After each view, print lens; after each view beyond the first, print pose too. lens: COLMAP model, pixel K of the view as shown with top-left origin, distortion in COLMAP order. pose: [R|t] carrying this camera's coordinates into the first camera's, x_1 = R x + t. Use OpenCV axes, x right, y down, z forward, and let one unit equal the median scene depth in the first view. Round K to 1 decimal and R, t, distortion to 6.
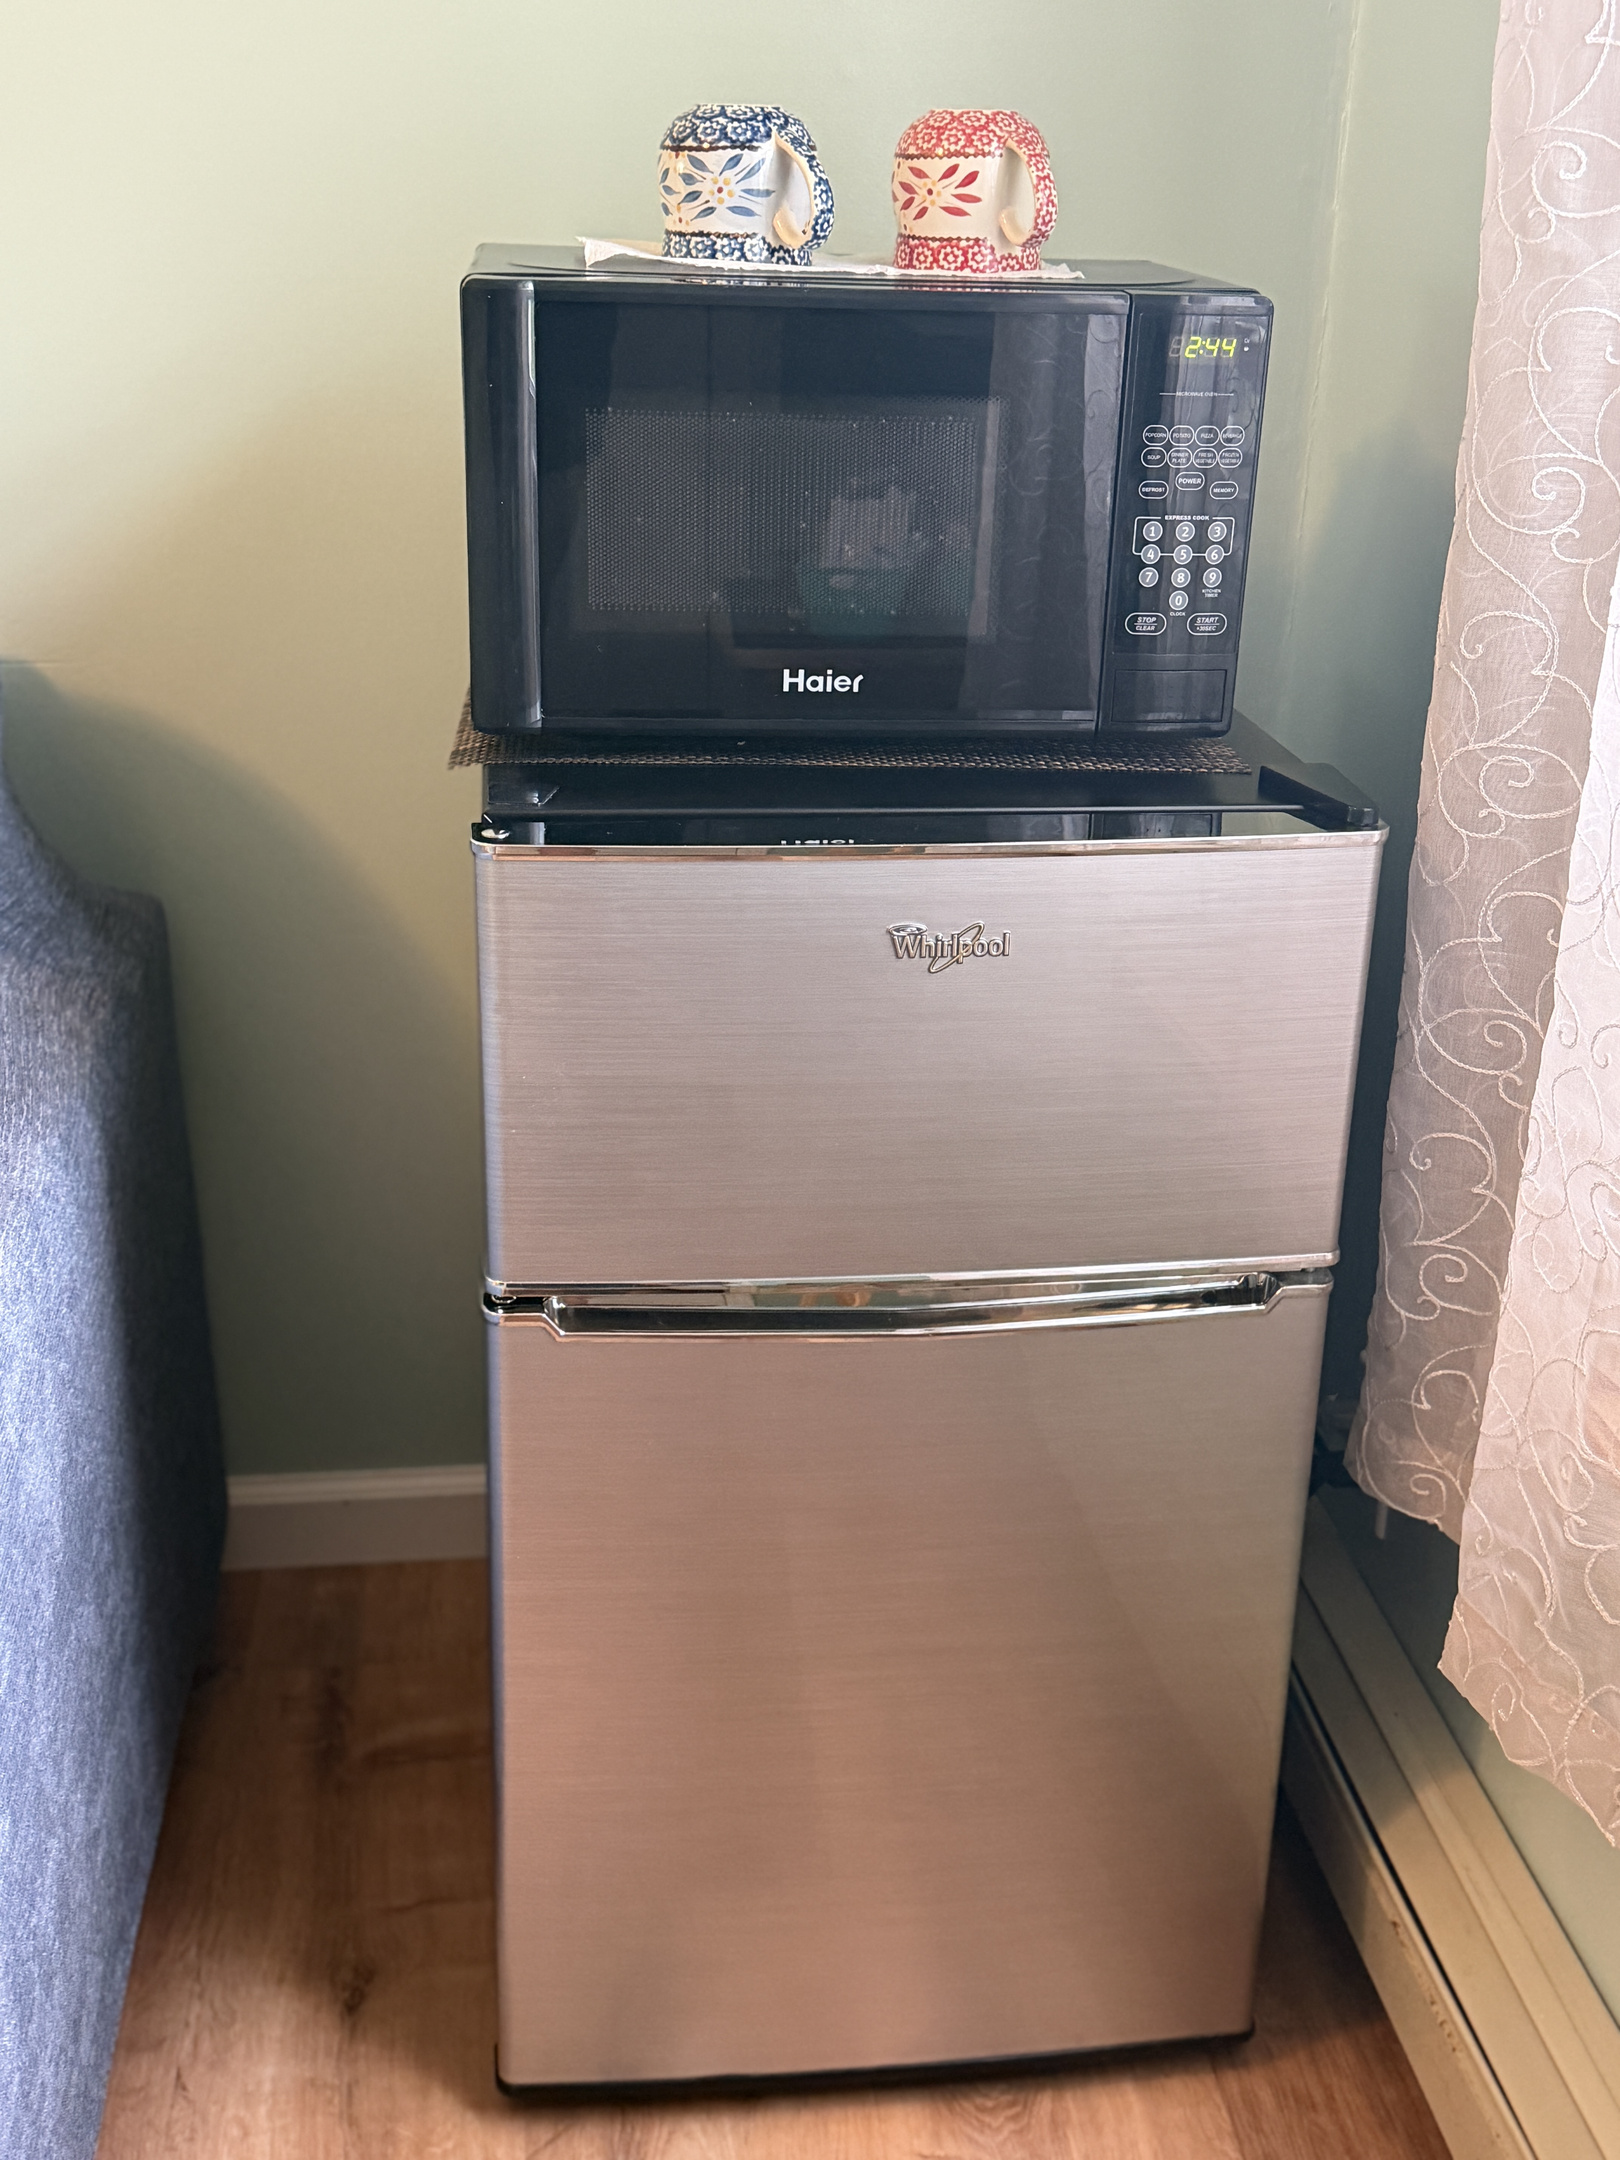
lens RADIAL K [[2482.1, 0, 806.5], [0, 2482.1, 1095.7], [0, 0, 1]] dist [0.052013, 0.000000]
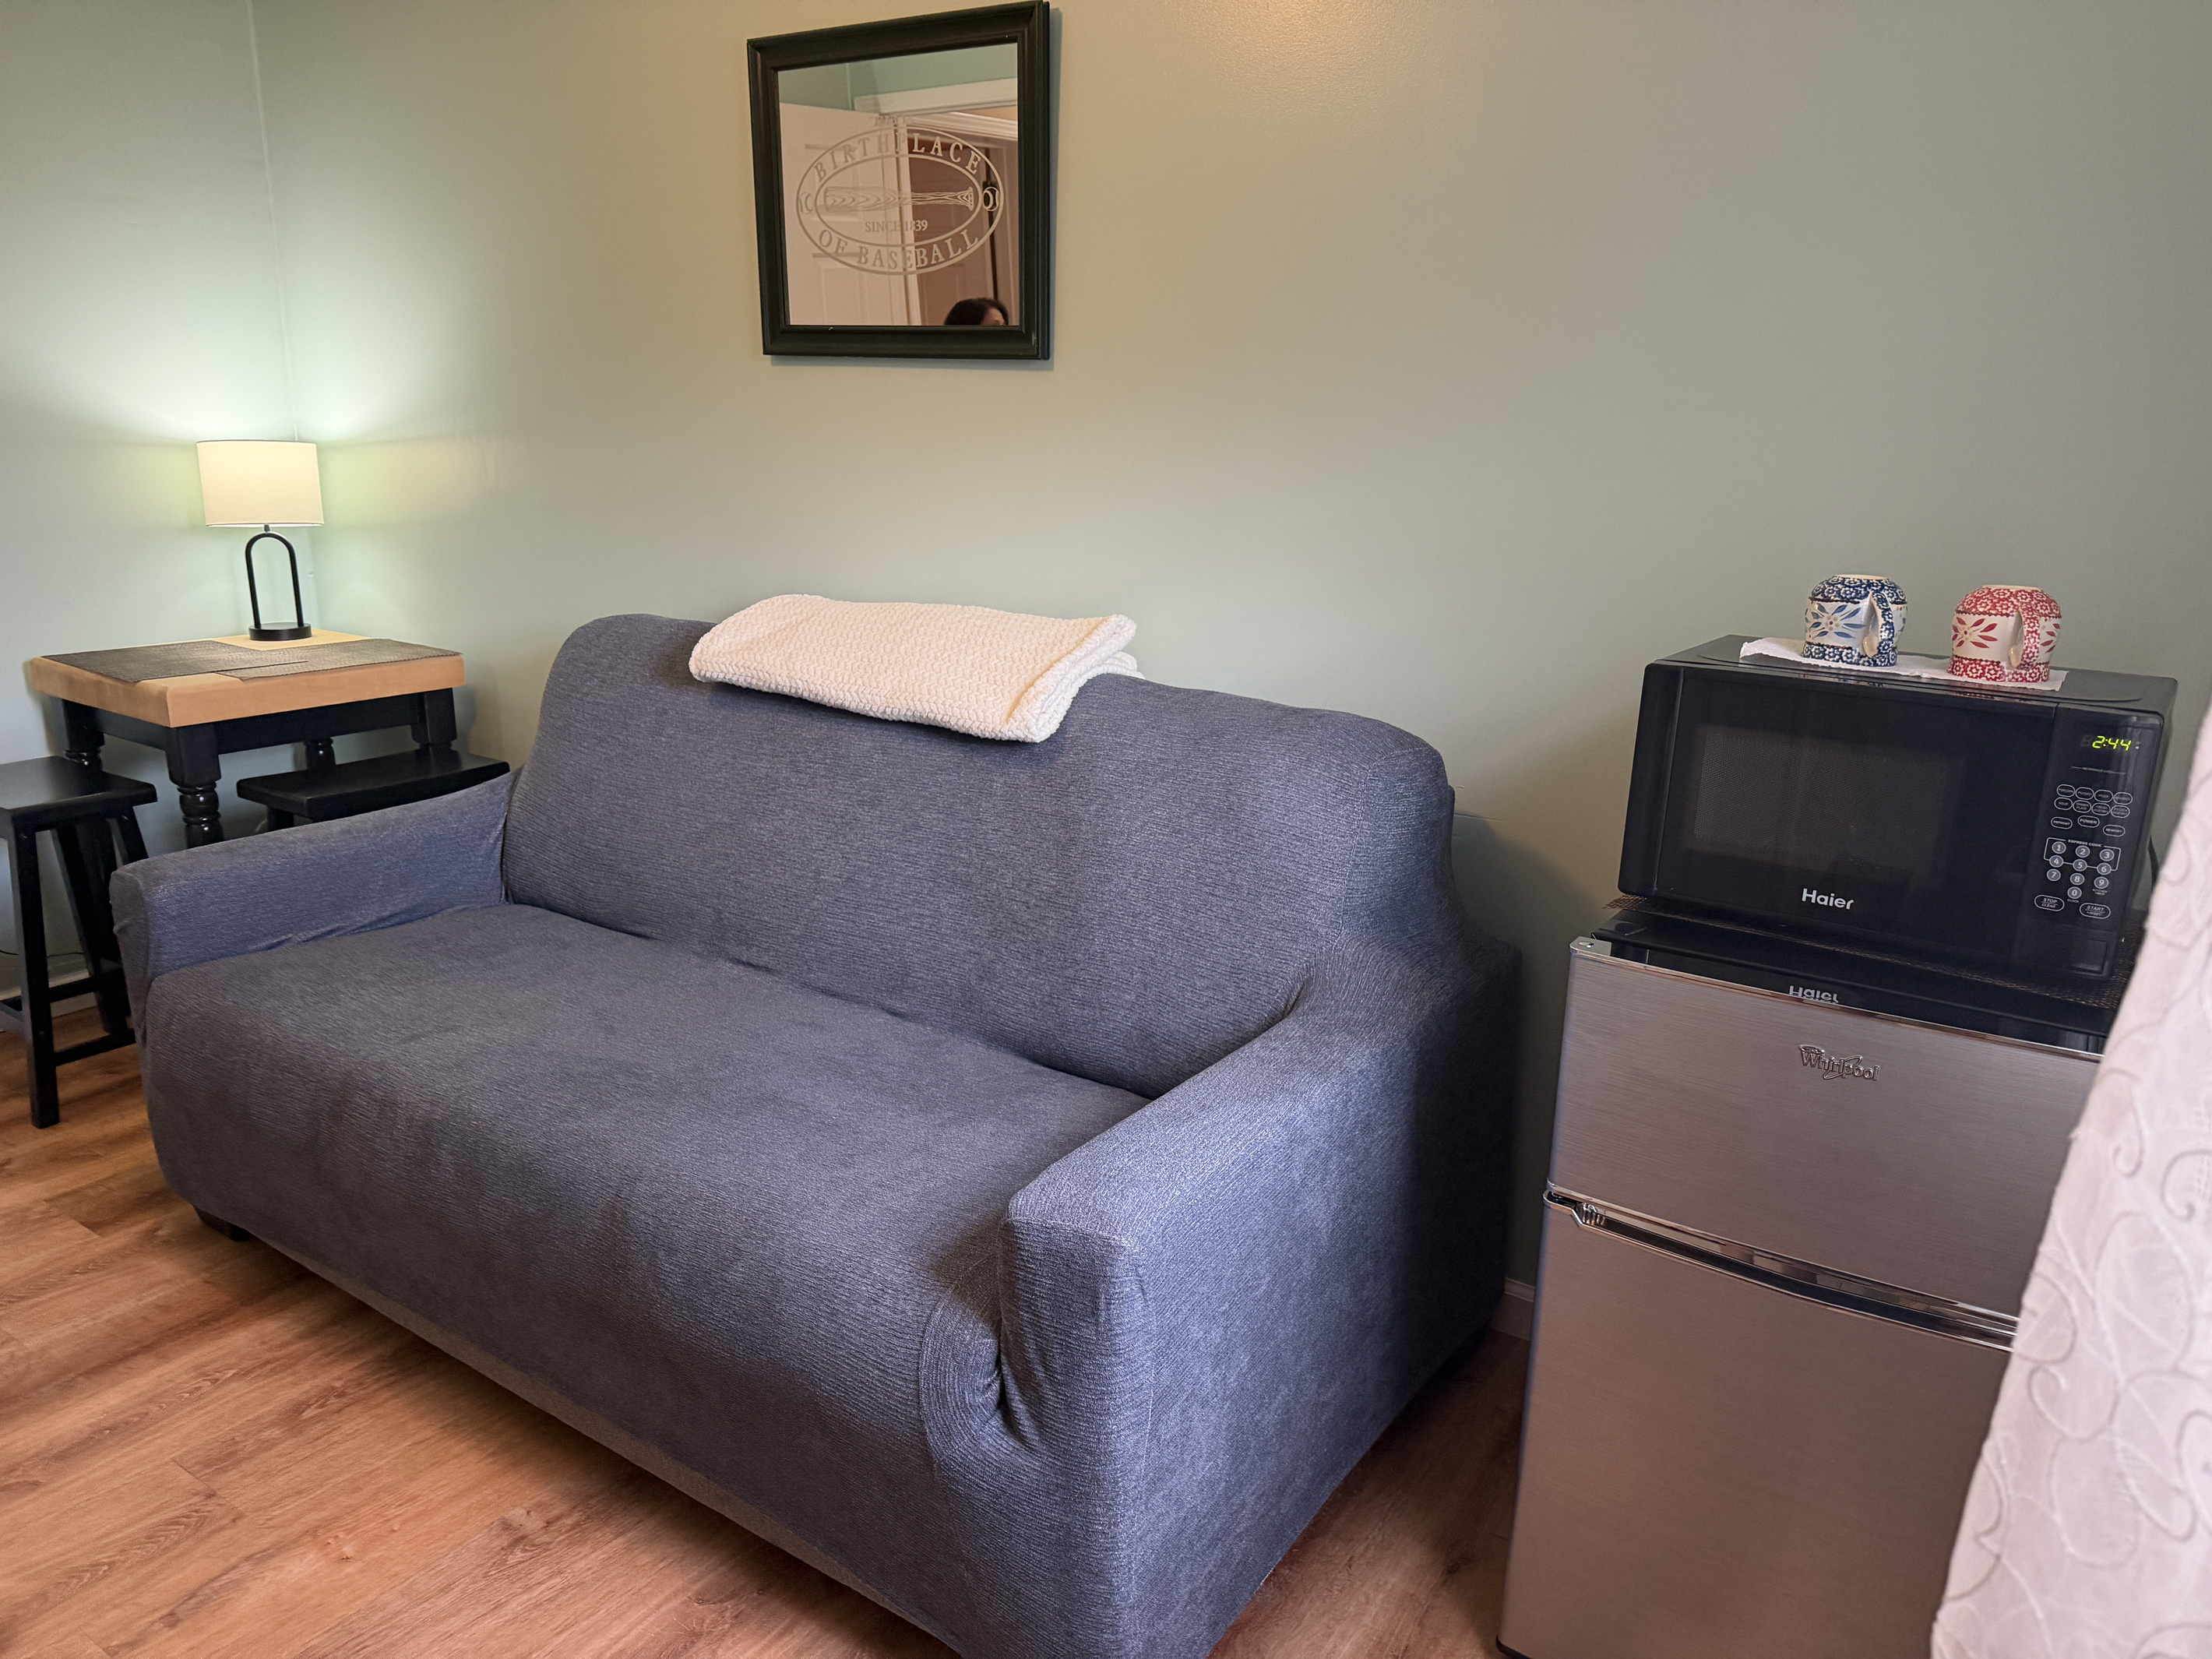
lens RADIAL K [[1551.2, 0, 1114.6], [0, 1551.2, 838.2], [0, 0, 1]] dist [0.043873, -0.070366]
pose [[0.763191, 0.162401, -0.625433, 0.295866], [-0.251211, 0.966333, -0.055622, -0.024182], [0.595343, 0.199566, 0.778293, -0.138286]]
